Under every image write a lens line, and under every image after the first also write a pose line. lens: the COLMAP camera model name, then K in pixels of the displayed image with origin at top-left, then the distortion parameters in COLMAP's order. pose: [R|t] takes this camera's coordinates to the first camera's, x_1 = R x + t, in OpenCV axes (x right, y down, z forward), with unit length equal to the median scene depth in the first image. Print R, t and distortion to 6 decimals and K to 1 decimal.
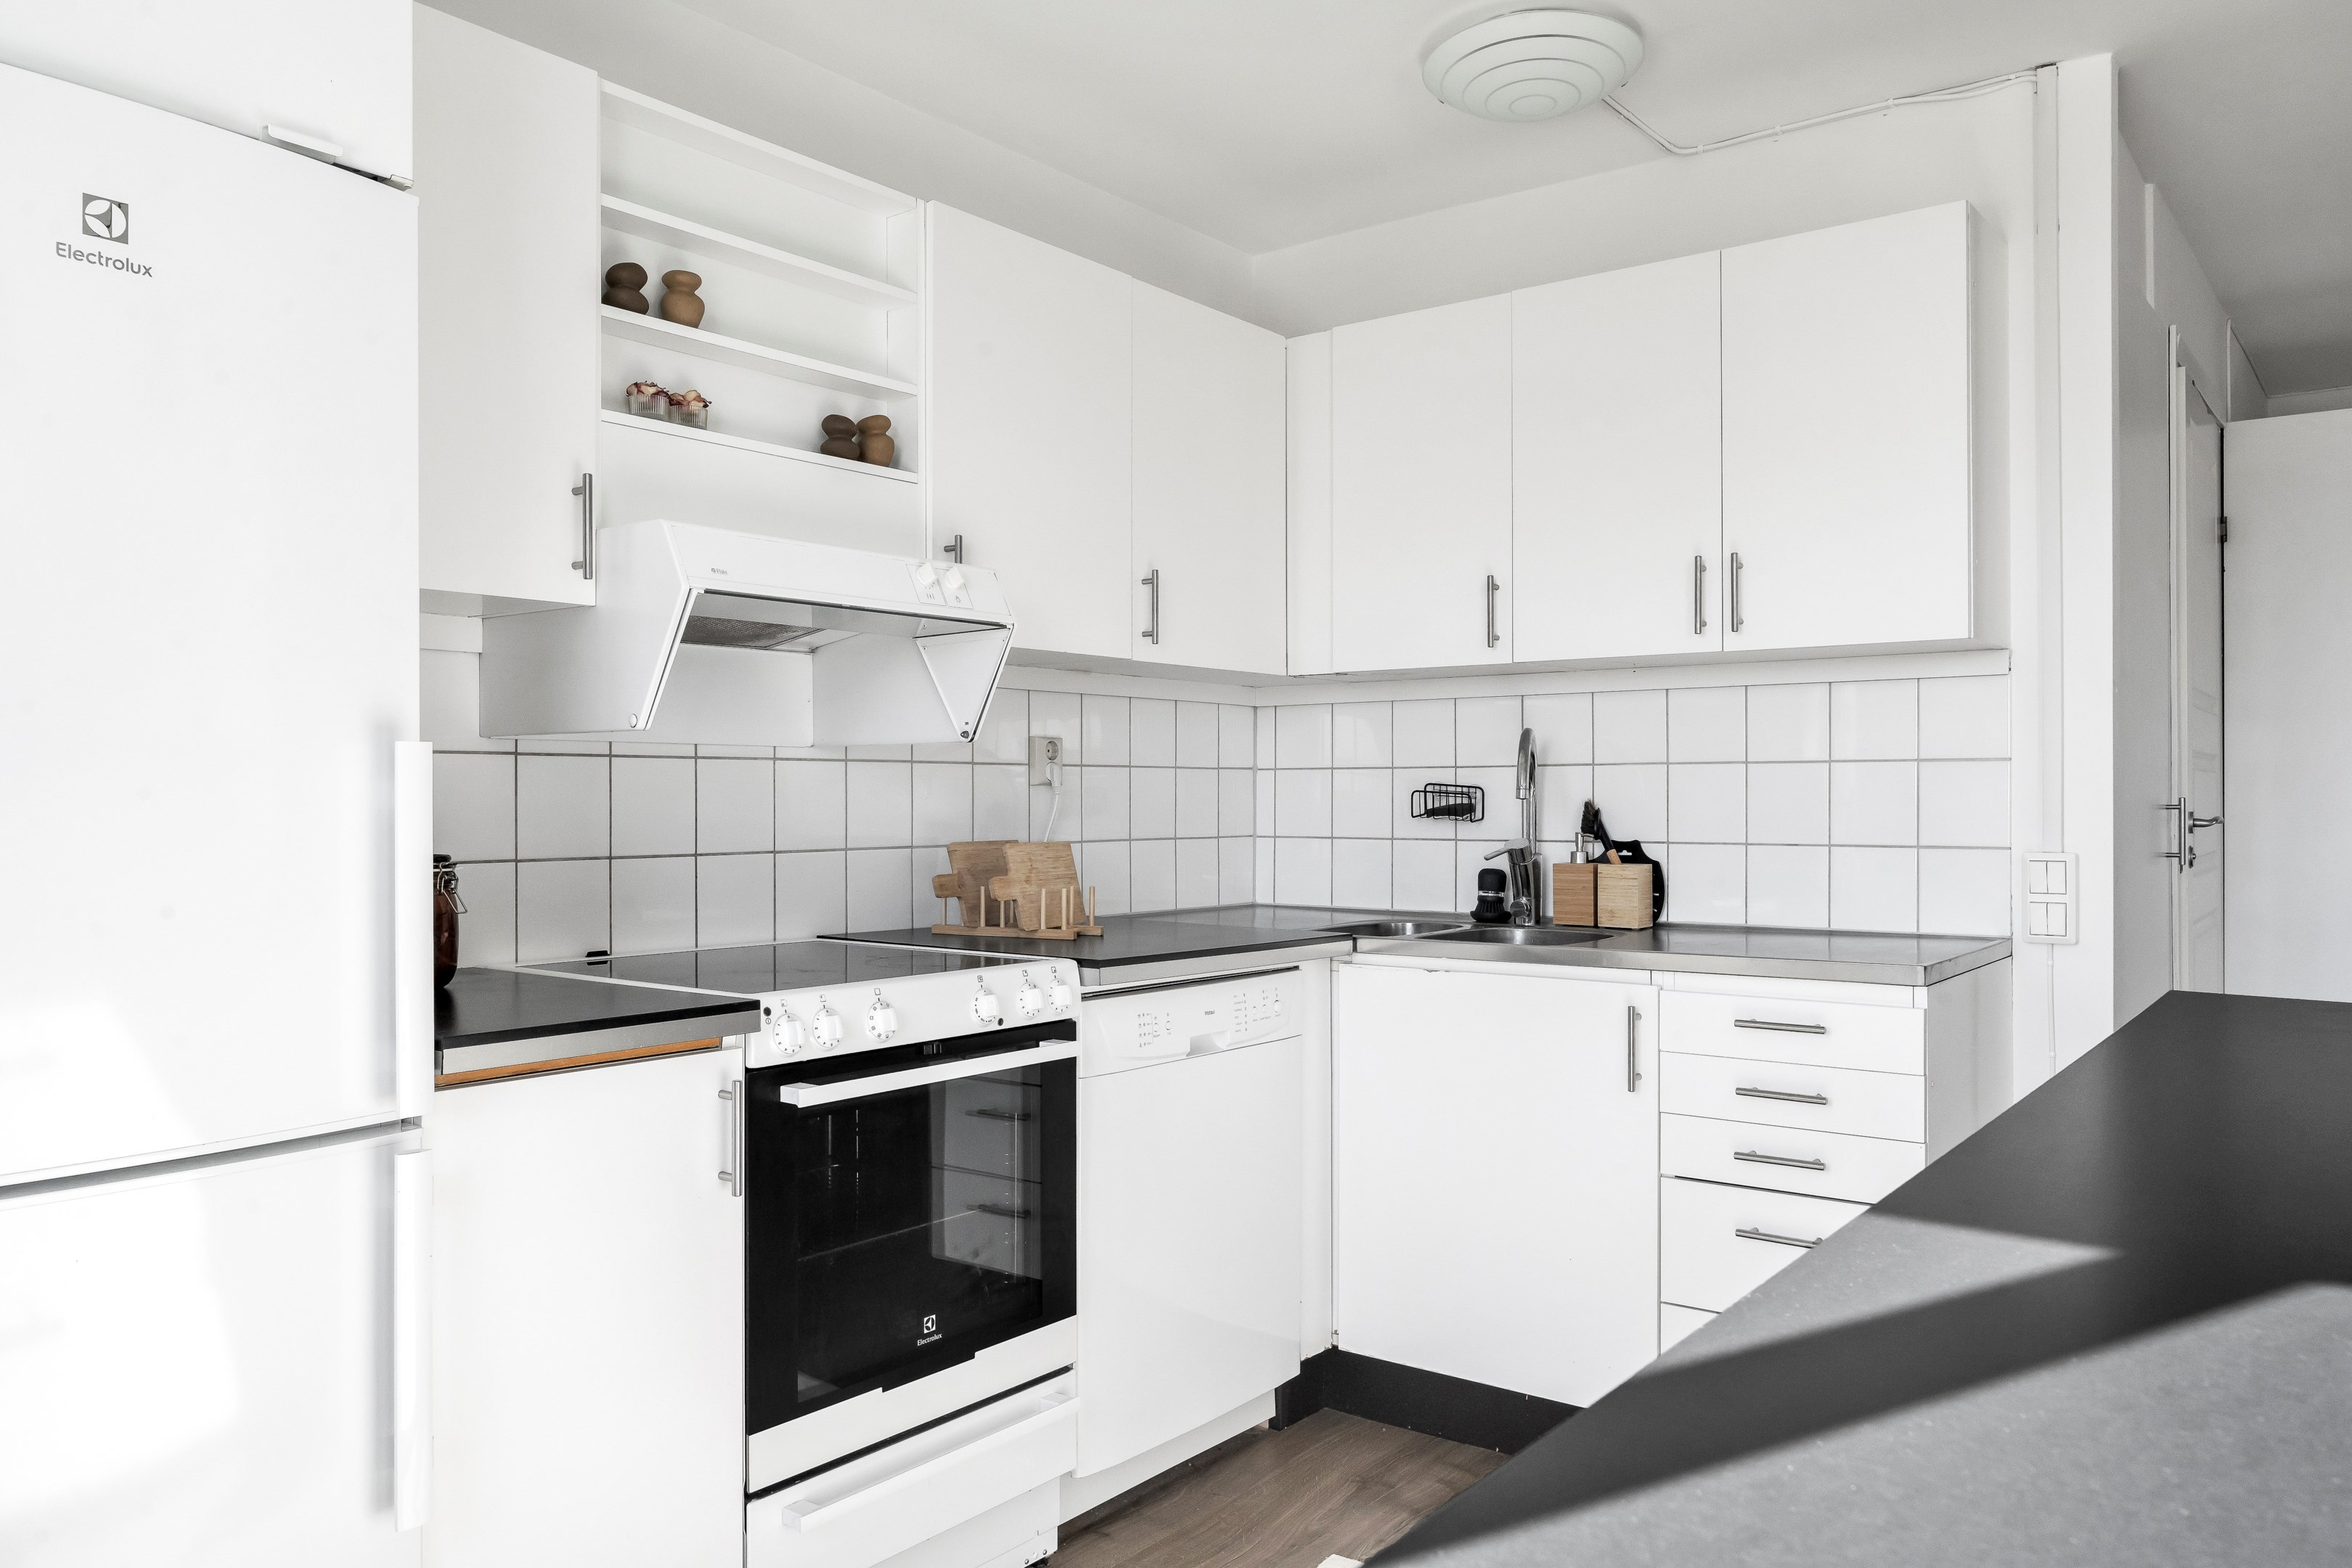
lens RADIAL K [[1759.6, 0, 1165.1], [0, 1759.6, 792.3], [0, 0, 1]] dist [0.007541, -0.009208]
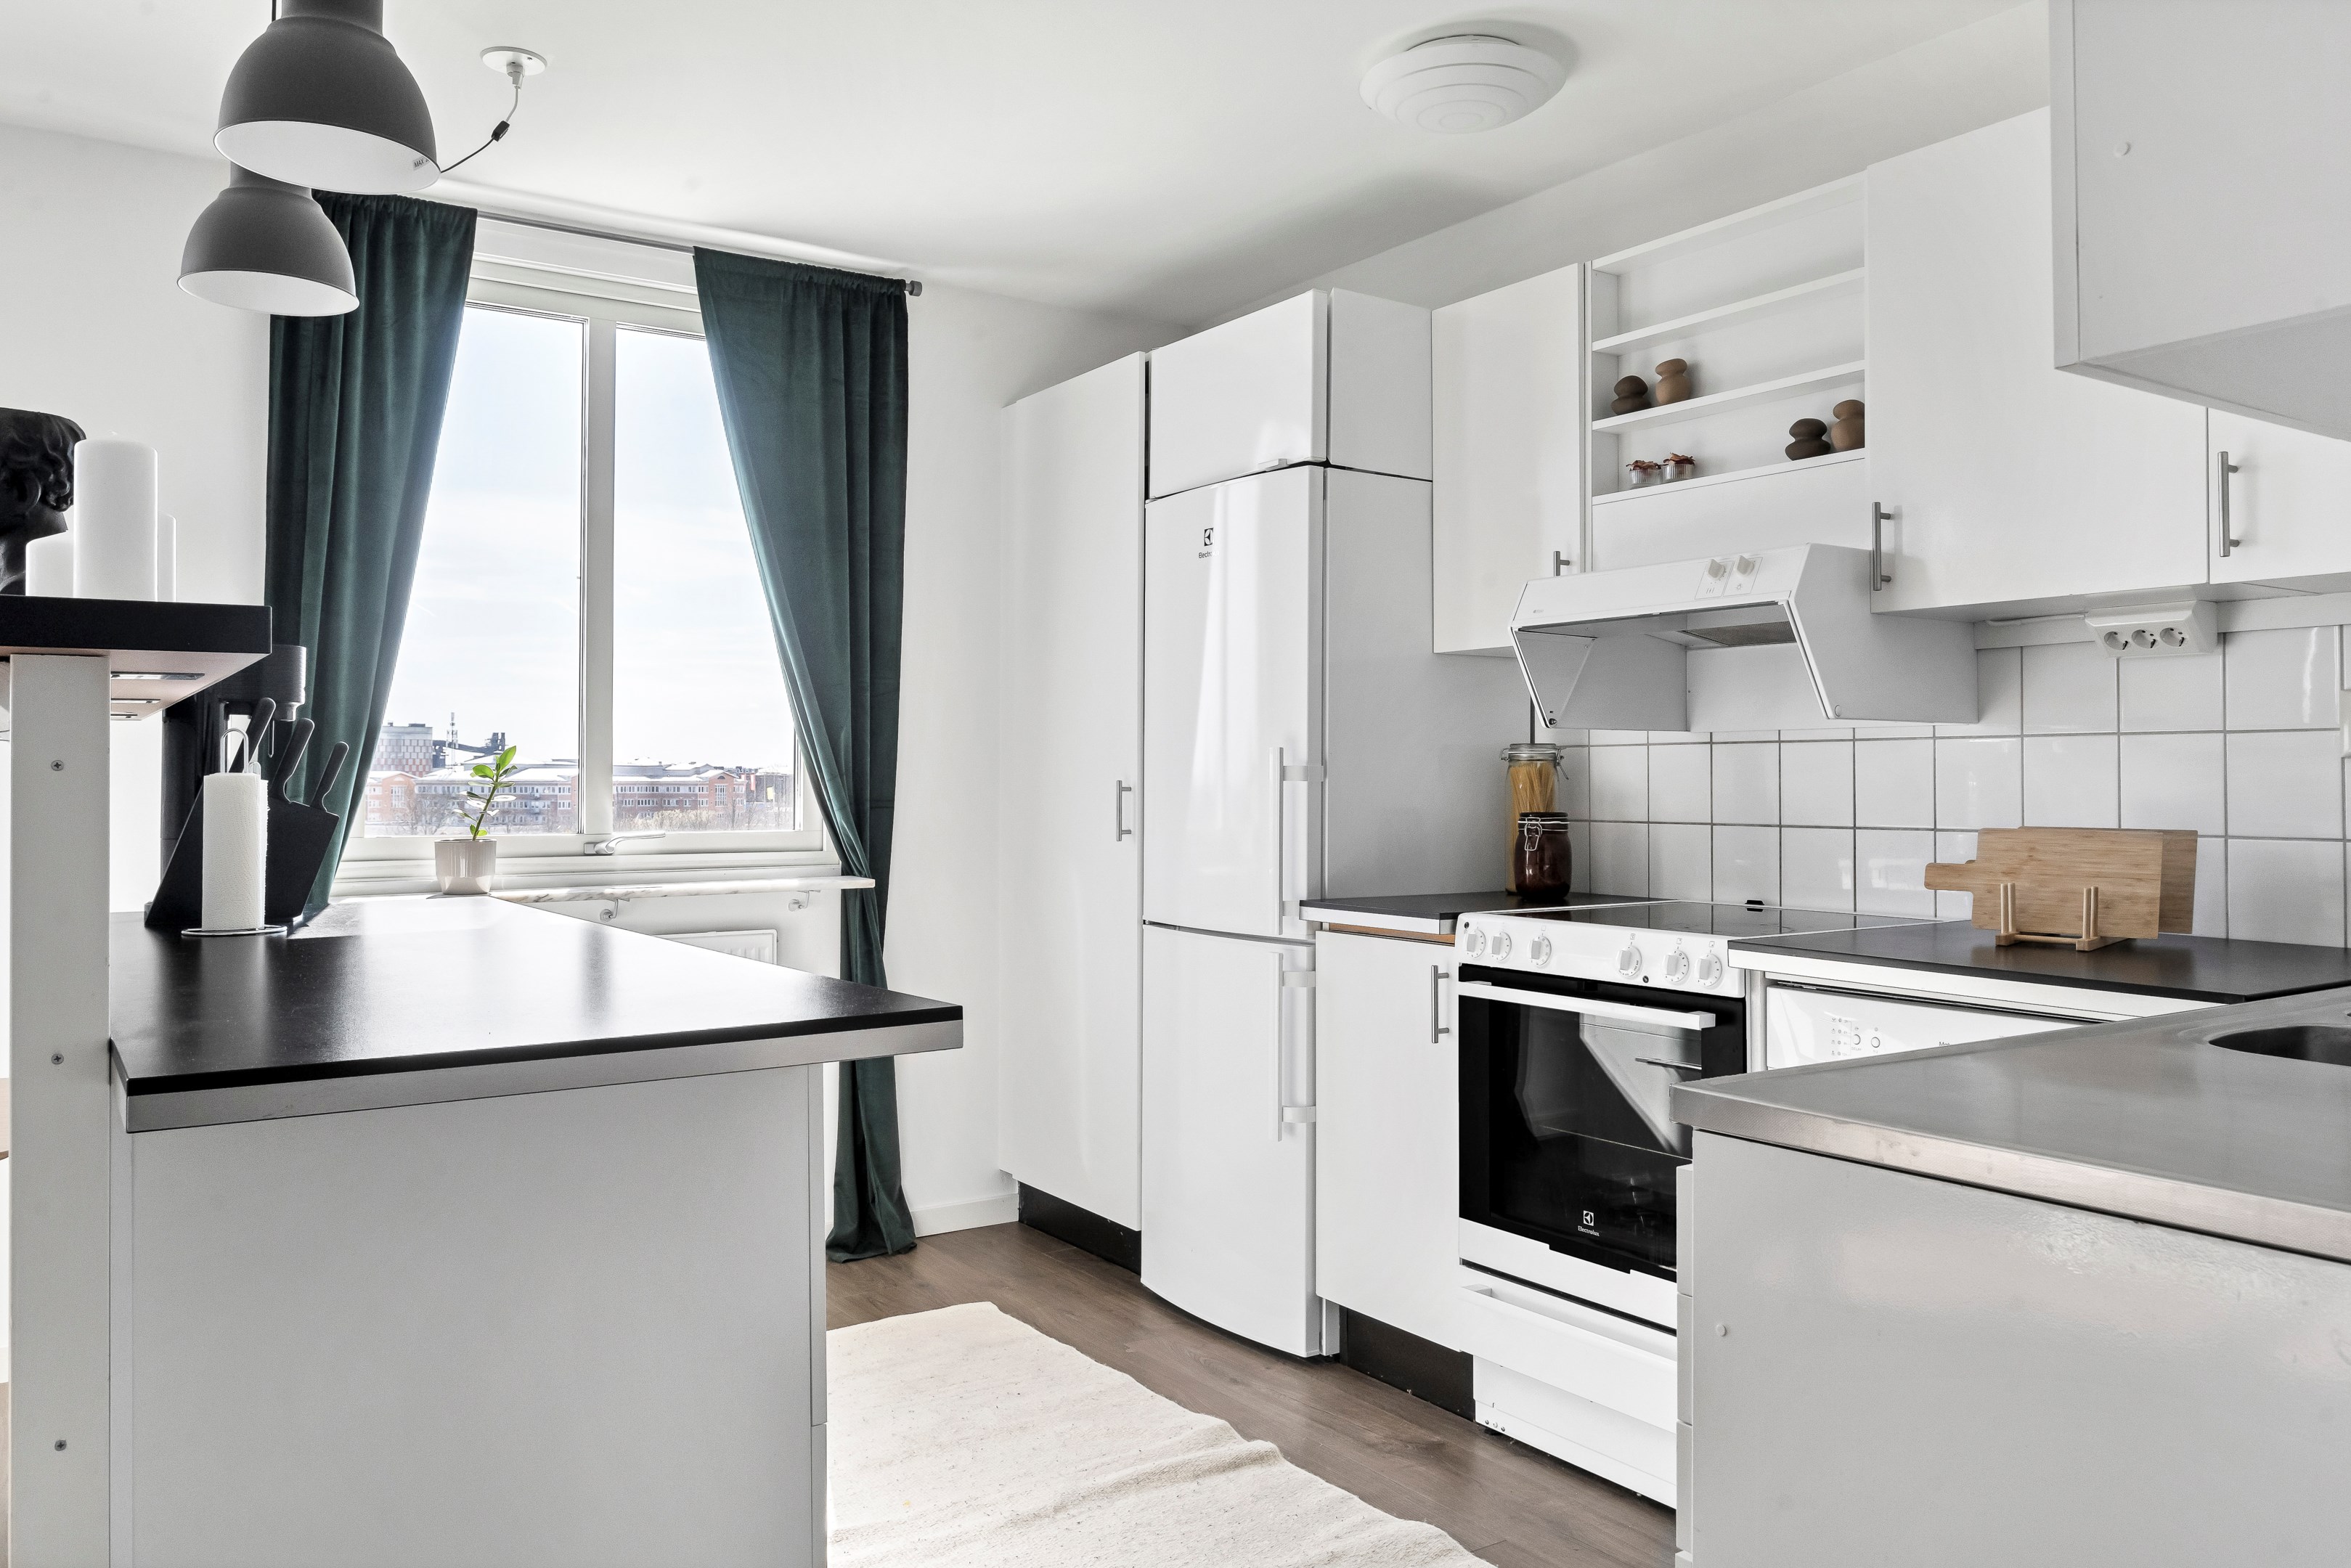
lens RADIAL K [[1758.6, 0, 1184.9], [0, 1758.6, 747.8], [0, 0, 1]] dist [0.007541, -0.009208]
pose [[-0.334051, -0.018800, -0.942367, 0.933608], [0.000906, 0.999794, -0.020267, 0.007287], [0.942554, -0.007624, -0.333966, 0.985343]]
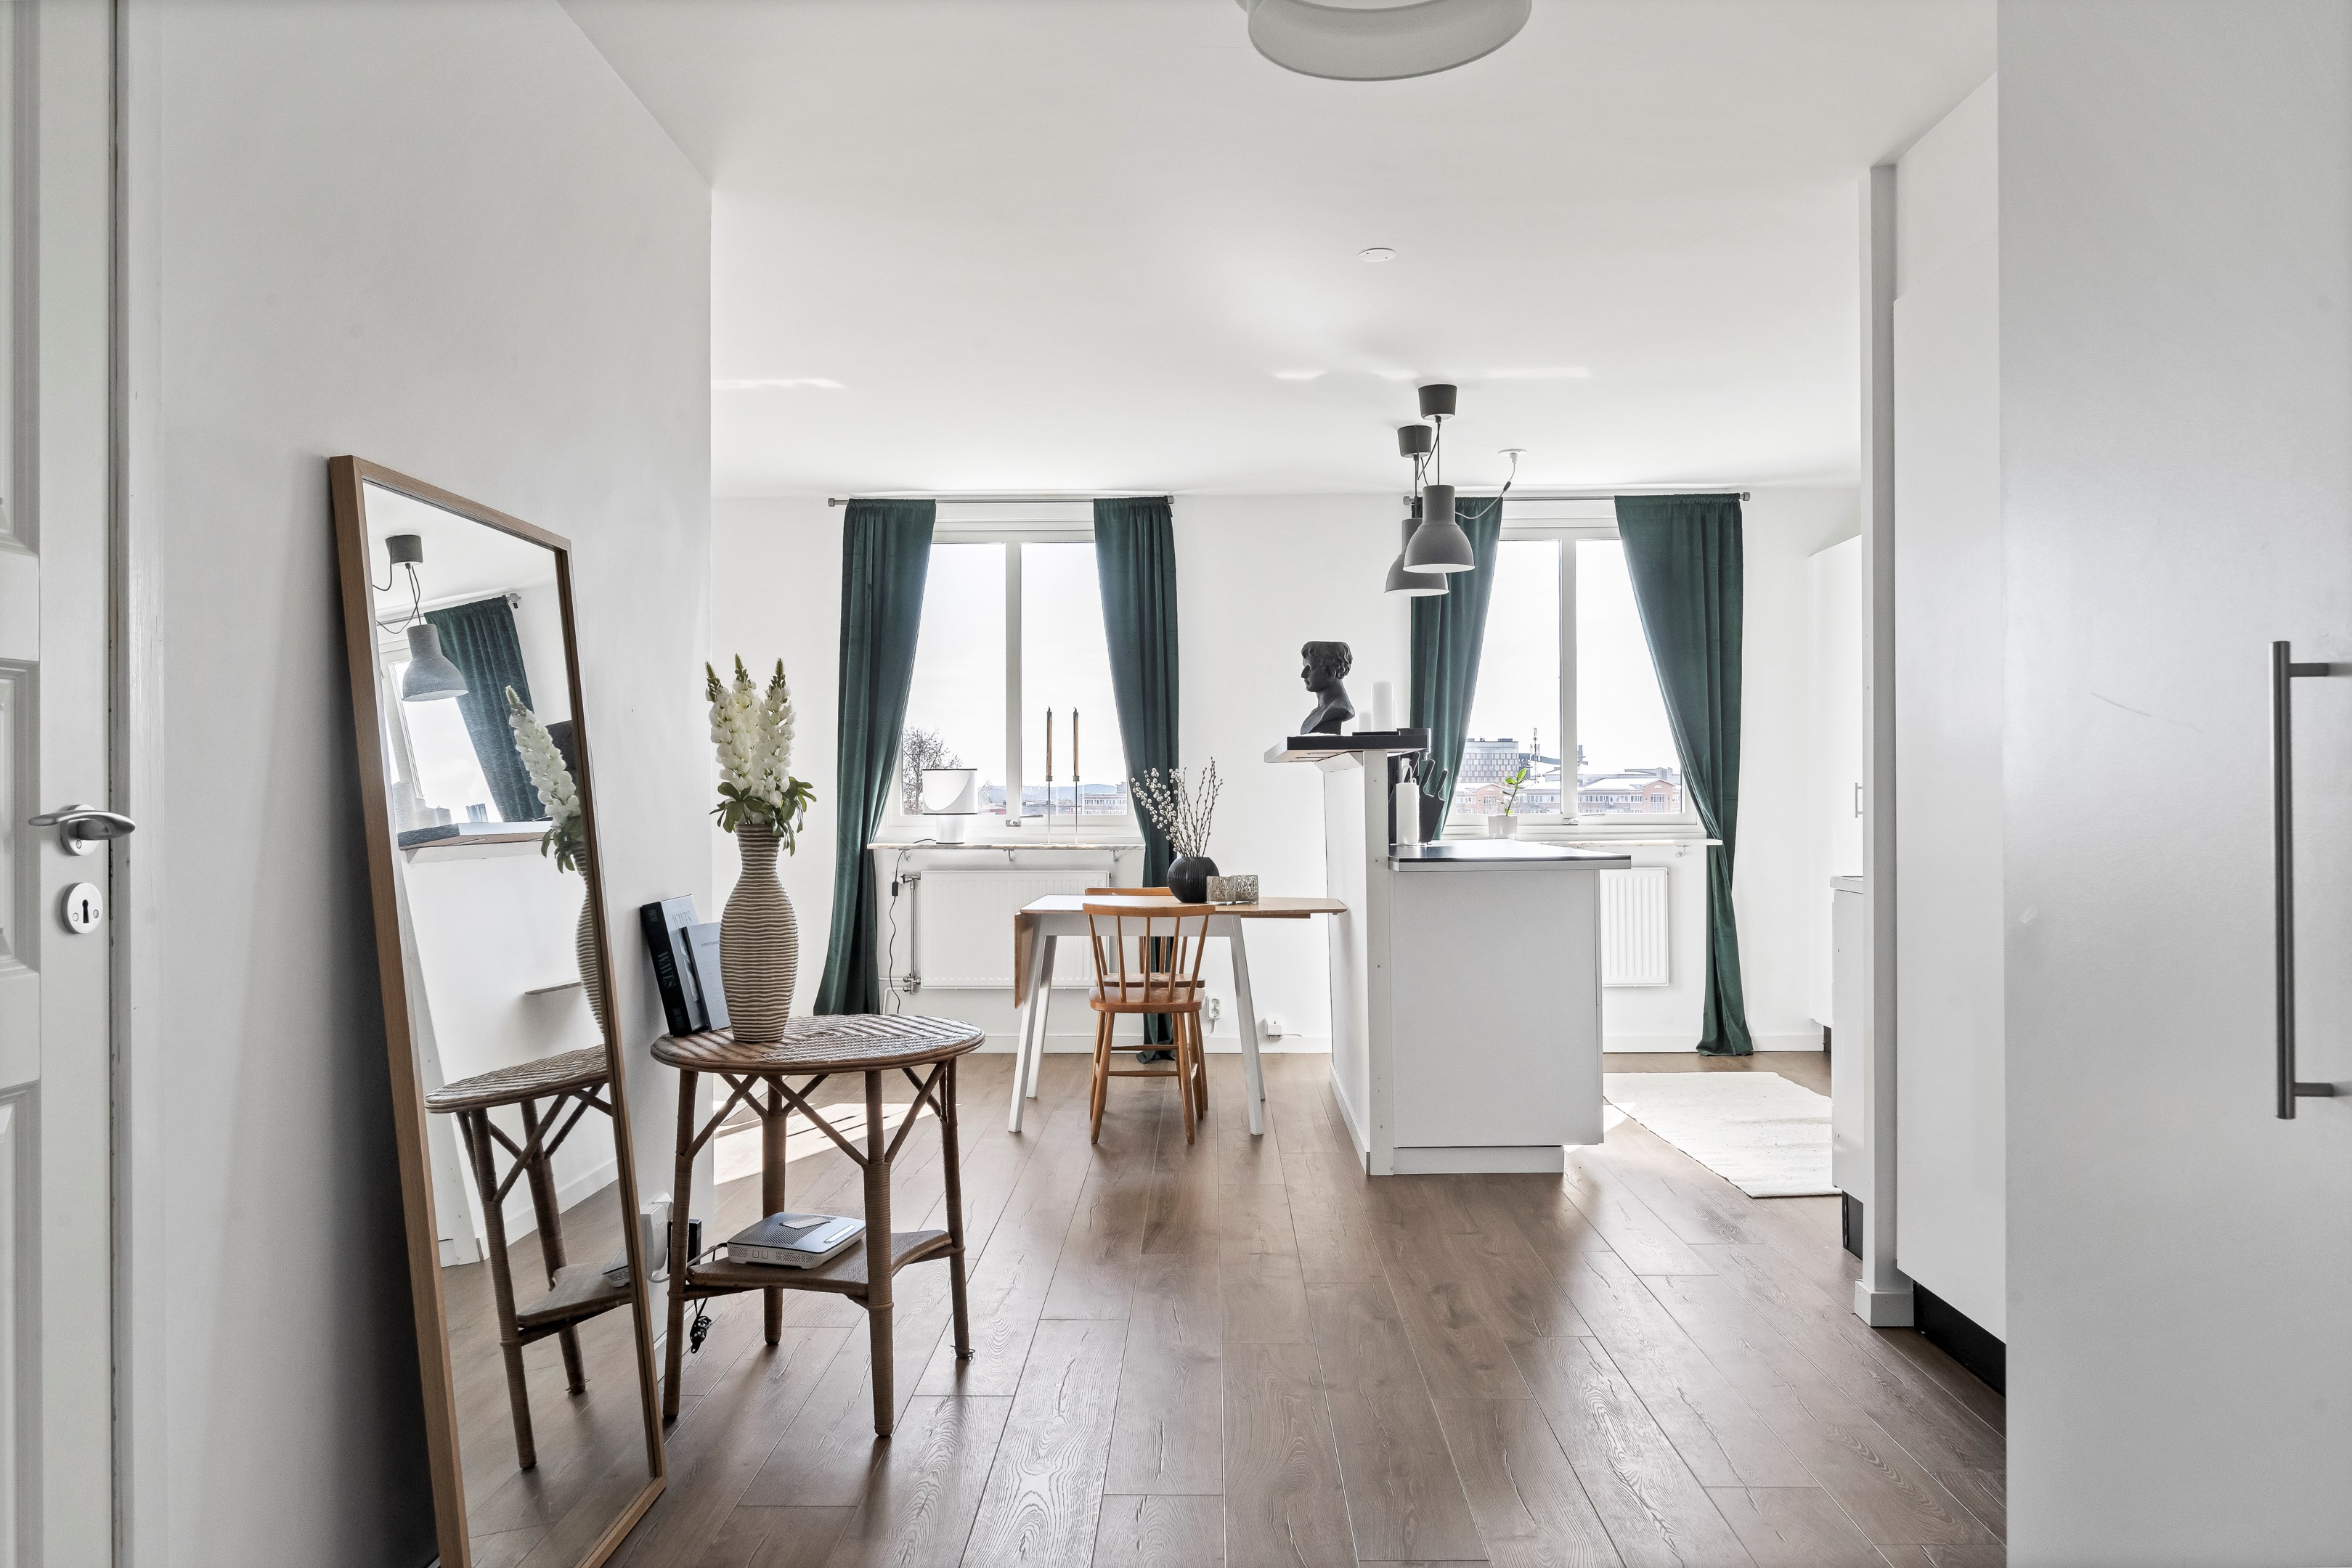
lens RADIAL K [[1674.0, 0, 1176.0], [0, 1674.0, 790.0], [0, 0, 1]] dist [-0.018884, 0.007158]
pose [[-0.810527, 0.003831, -0.585688, 2.170994], [0.007166, 0.999969, -0.003376, 0.020398], [0.585657, -0.006934, -0.810530, 2.219263]]
